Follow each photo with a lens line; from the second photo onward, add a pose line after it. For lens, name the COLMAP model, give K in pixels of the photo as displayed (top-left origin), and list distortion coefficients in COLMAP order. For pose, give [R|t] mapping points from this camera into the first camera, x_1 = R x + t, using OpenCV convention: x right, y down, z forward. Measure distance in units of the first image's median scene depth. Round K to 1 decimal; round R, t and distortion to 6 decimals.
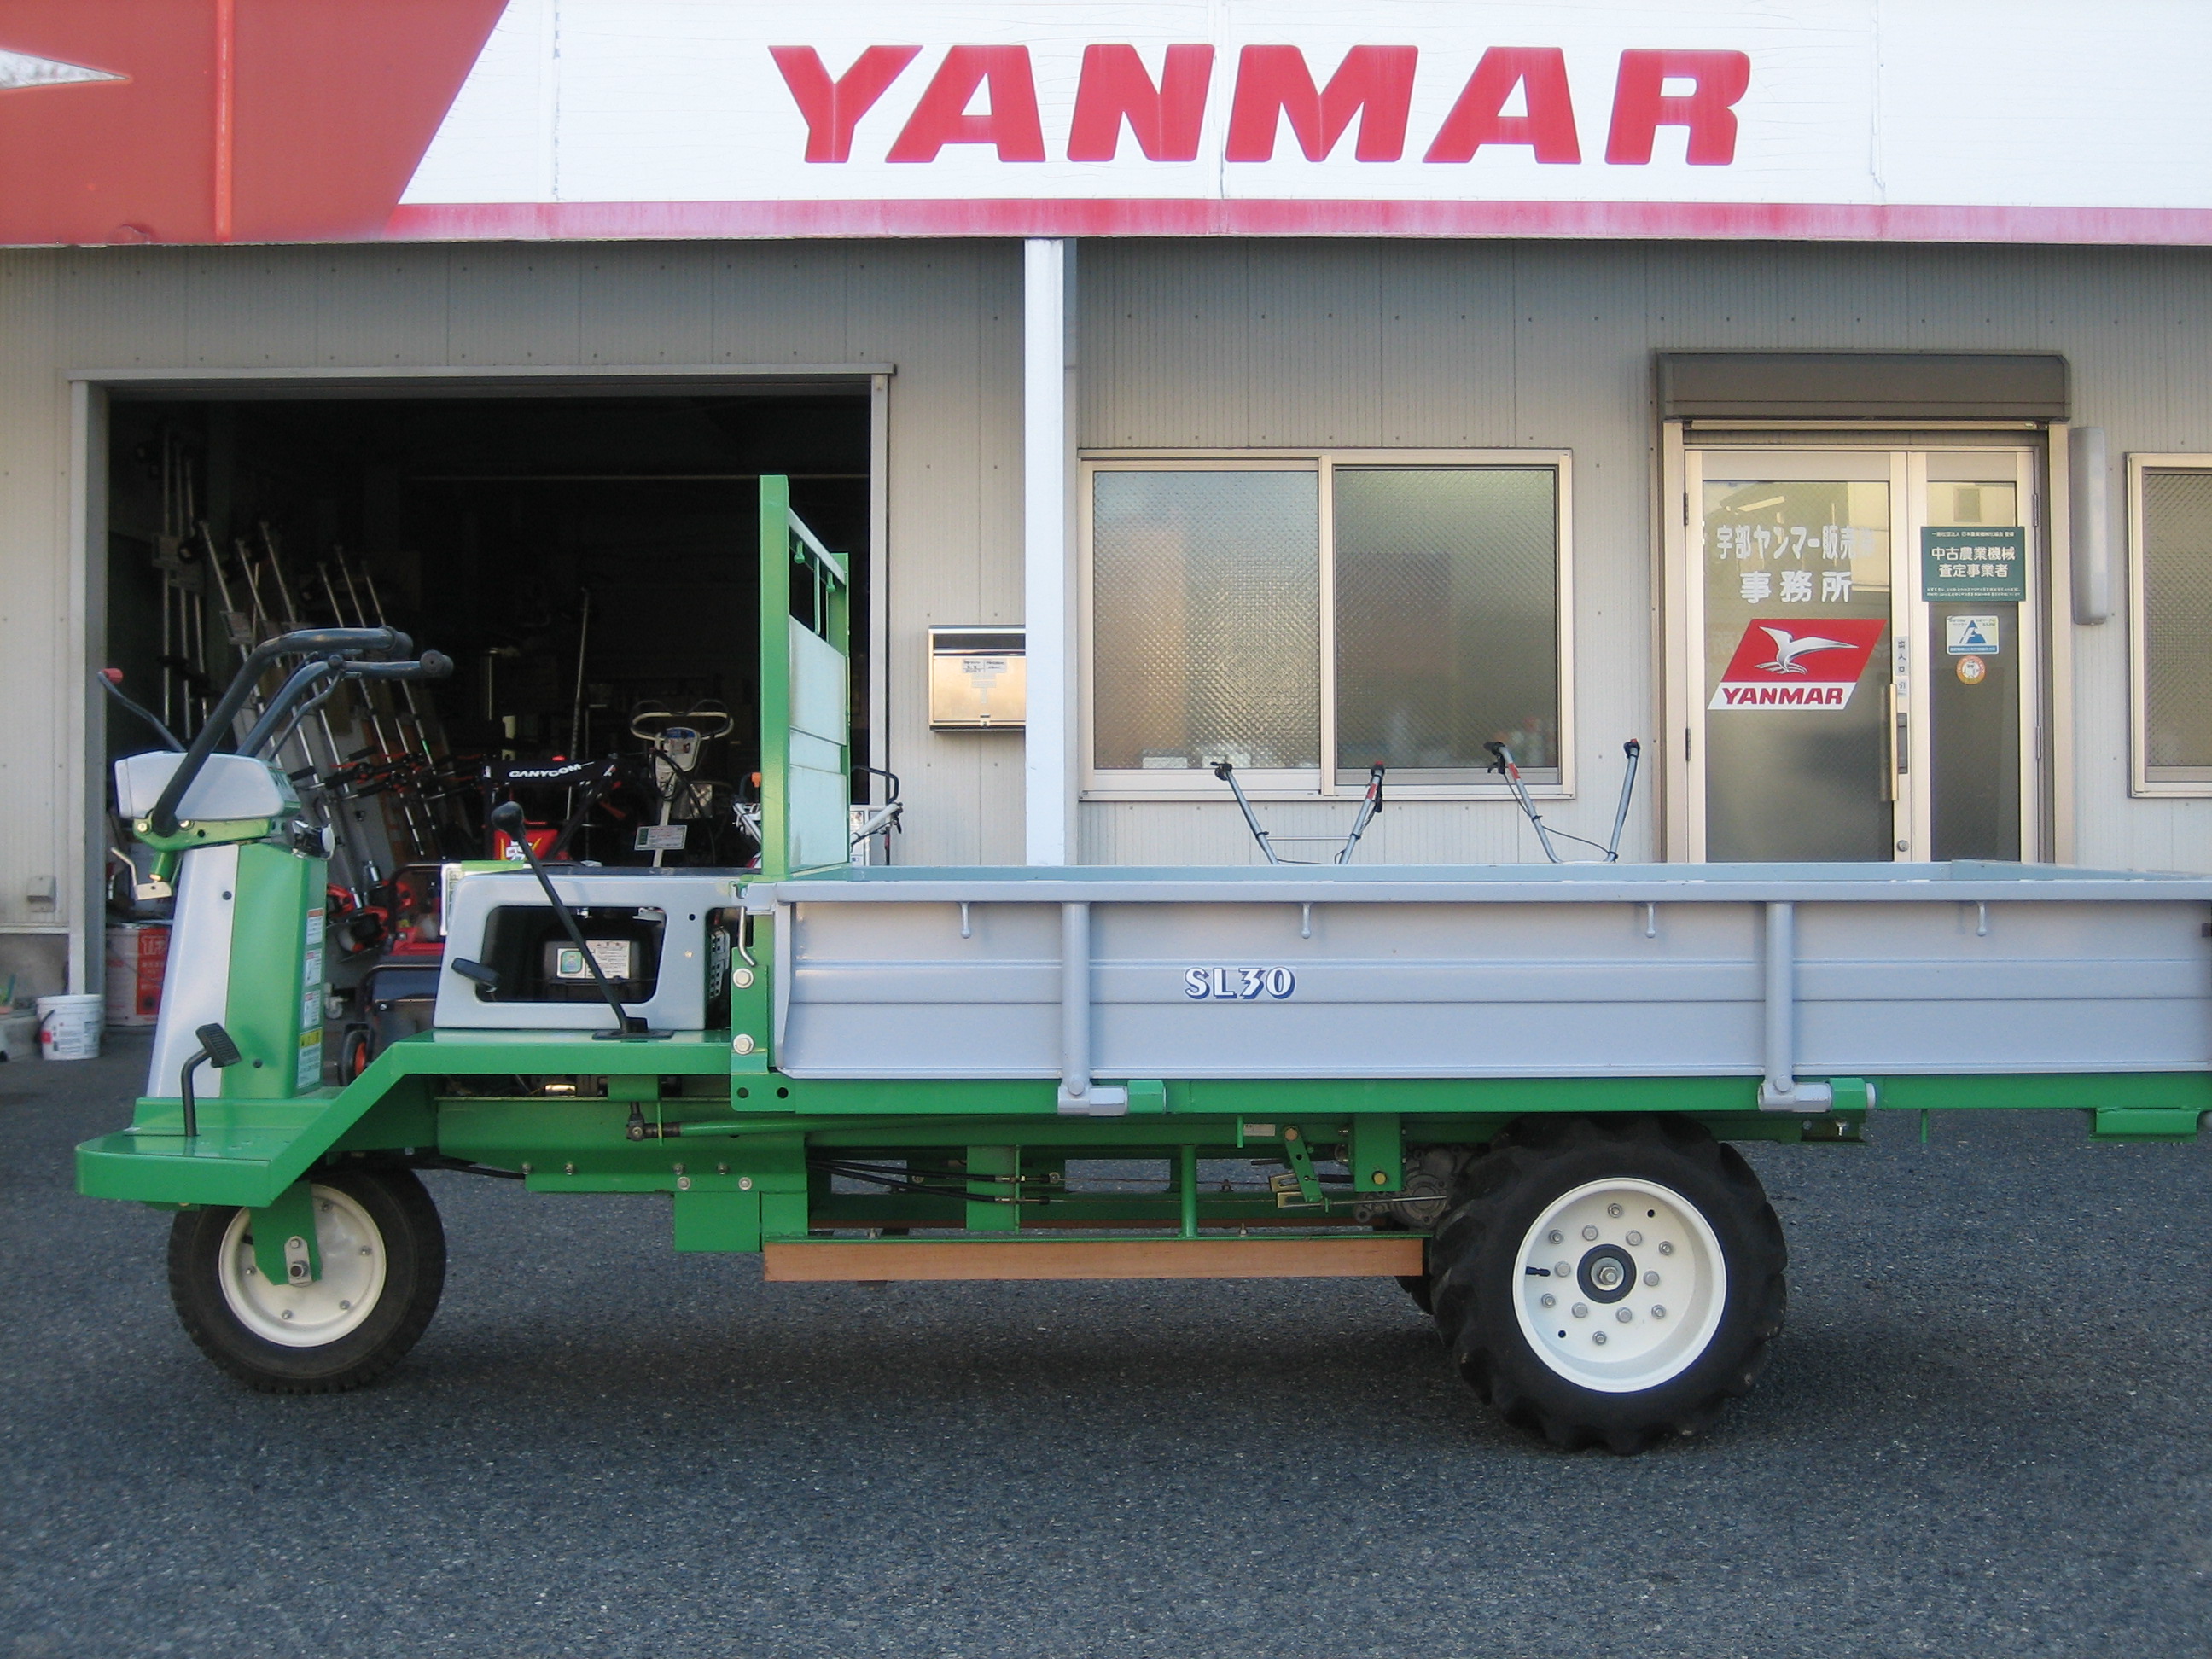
lens RADIAL K [[2837.8, 0, 1159.7], [0, 2837.8, 817.4], [0, 0, 1]] dist [-0.151783, 0.191286]
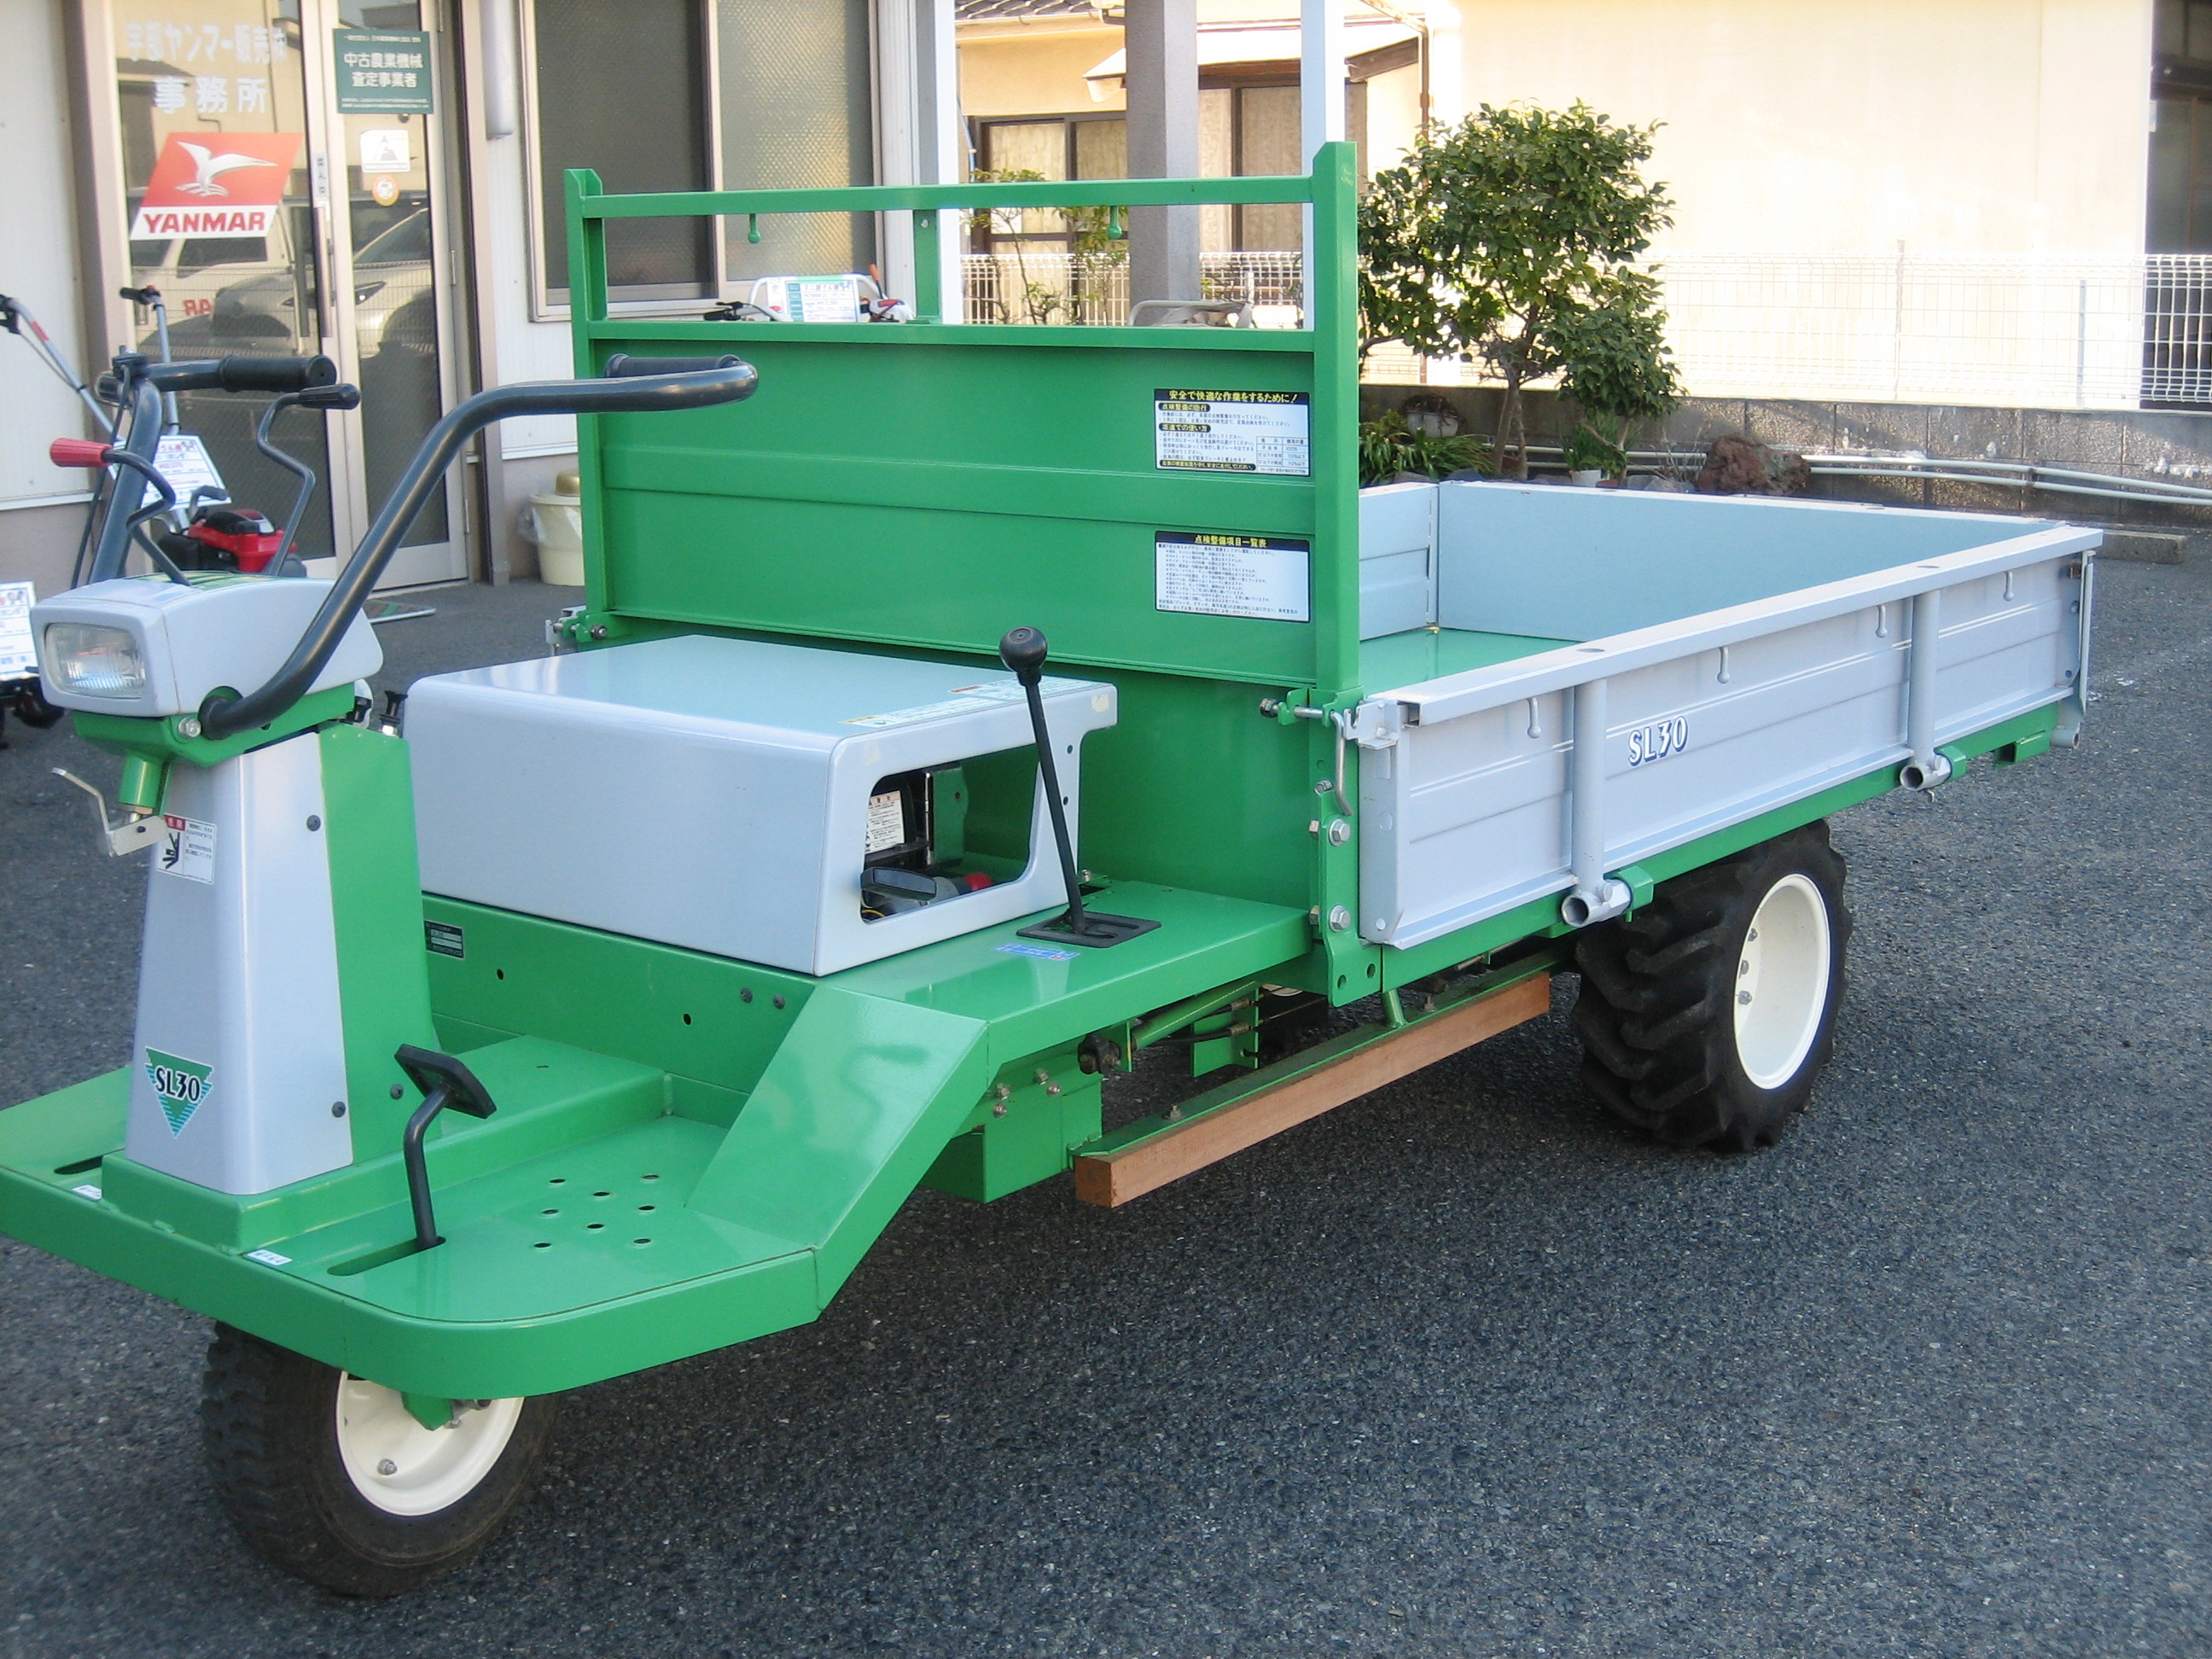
lens RADIAL K [[2819.0, 0, 1138.1], [0, 2819.0, 827.9], [0, 0, 1]] dist [-0.113026, 0.025830]
pose [[0.635409, -0.168478, 0.753572, -0.275542], [0.009848, 0.977596, 0.210259, -0.037261], [-0.772113, -0.126179, 0.622832, 0.216604]]
